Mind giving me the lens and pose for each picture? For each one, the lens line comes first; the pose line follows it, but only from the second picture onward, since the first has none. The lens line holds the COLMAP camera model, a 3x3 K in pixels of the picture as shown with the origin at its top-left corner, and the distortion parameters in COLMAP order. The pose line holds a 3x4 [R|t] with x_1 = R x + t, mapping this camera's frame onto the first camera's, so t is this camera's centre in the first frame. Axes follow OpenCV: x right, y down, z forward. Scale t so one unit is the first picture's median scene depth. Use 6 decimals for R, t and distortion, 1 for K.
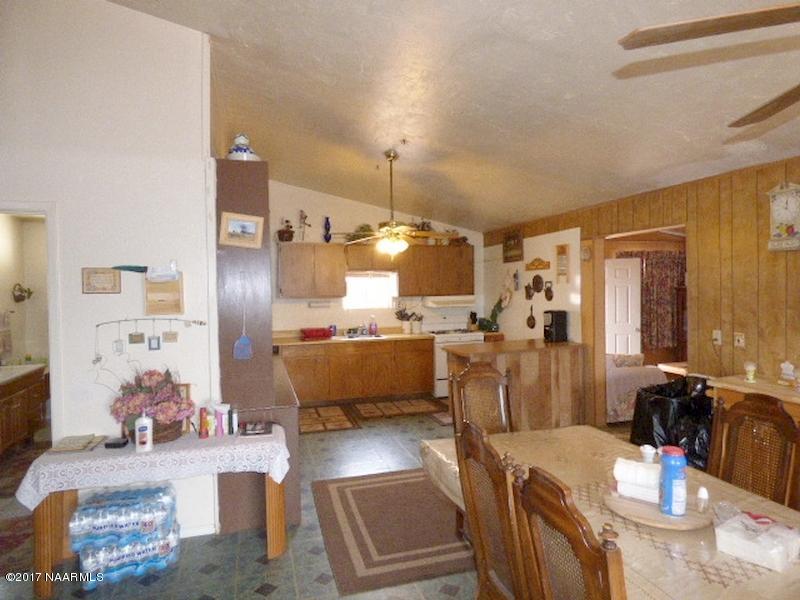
lens RADIAL K [[478.3, 0, 400.0], [0, 478.3, 300.0], [0, 0, 1]] dist [-0.003270, -0.000138]
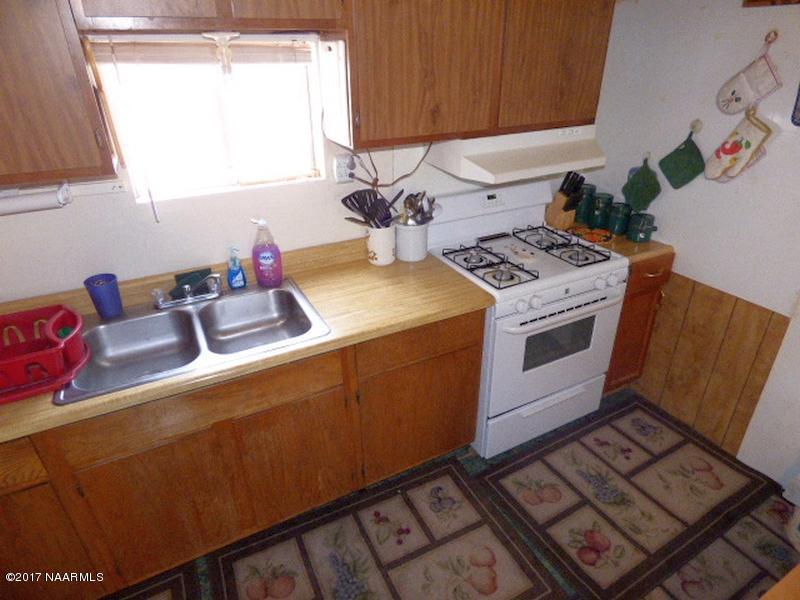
lens RADIAL K [[478.3, 0, 400.0], [0, 478.3, 300.0], [0, 0, 1]] dist [-0.003270, -0.000138]
pose [[0.982811, -0.084139, 0.164324, -0.027735], [0.000958, 0.892414, 0.451217, -0.049347], [-0.184610, -0.443303, 0.877155, 0.730754]]
